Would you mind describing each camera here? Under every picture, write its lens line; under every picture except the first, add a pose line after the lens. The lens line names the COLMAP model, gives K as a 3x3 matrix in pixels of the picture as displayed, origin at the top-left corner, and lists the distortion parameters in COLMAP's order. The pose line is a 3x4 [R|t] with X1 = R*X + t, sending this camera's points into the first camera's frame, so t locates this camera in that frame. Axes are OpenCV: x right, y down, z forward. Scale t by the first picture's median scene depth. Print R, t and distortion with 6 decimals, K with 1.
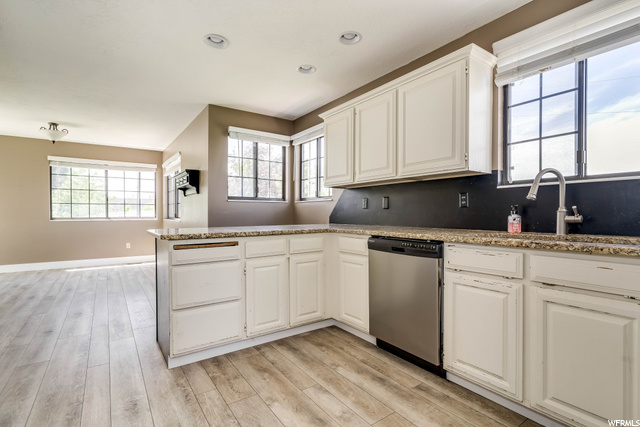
lens RADIAL K [[308.3, 0, 318.3], [0, 308.3, 213.0], [0, 0, 1]] dist [0.004242, 0.000421]
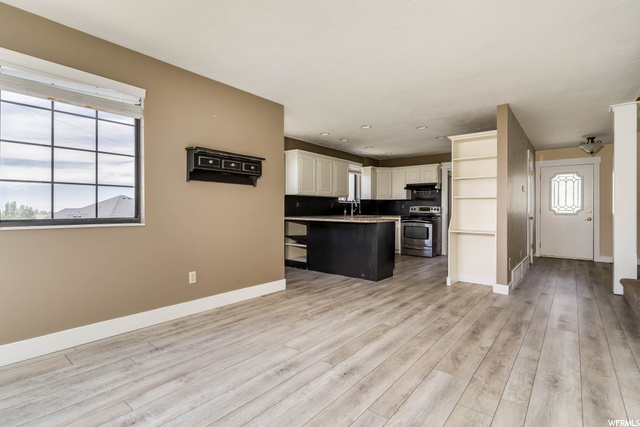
lens RADIAL K [[308.3, 0, 318.3], [0, 308.3, 213.0], [0, 0, 1]] dist [0.004242, 0.000421]
pose [[-0.272995, -0.009181, 0.961972, -0.999667], [-0.005926, 0.999952, 0.007862, 0.001708], [-0.961997, -0.003555, -0.273037, 0.845976]]
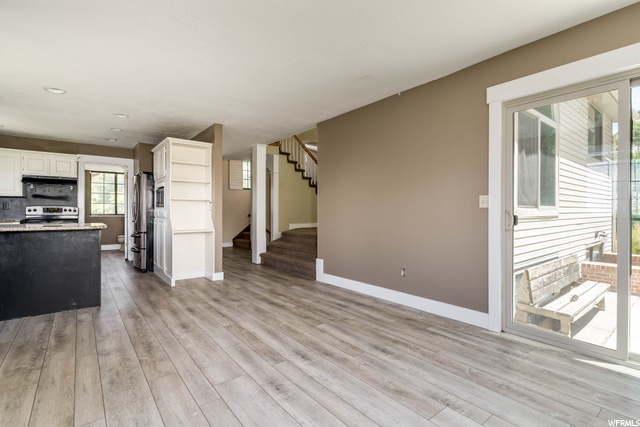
lens RADIAL K [[308.3, 0, 318.3], [0, 308.3, 213.0], [0, 0, 1]] dist [0.004242, 0.000421]
pose [[-0.998275, 0.002886, -0.058646, -0.654297], [0.002693, 0.999991, 0.003367, 0.001317], [0.058655, 0.003204, -0.998273, 1.125670]]
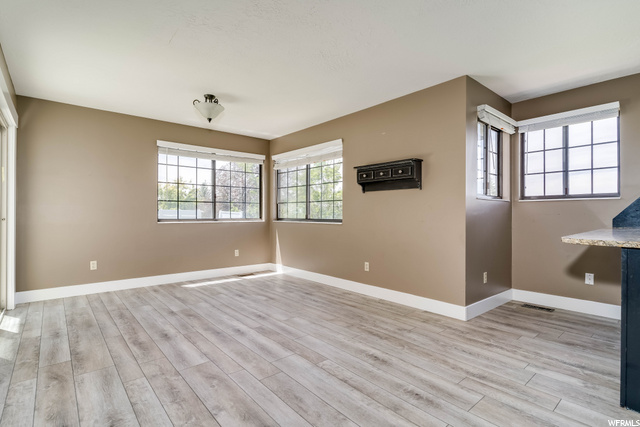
lens RADIAL K [[308.3, 0, 318.3], [0, 308.3, 213.0], [0, 0, 1]] dist [0.004242, 0.000421]
pose [[0.994431, 0.004205, 0.105307, -0.581212], [-0.003914, 0.999988, -0.002969, 0.001069], [-0.105318, 0.002541, 0.994435, 0.190509]]
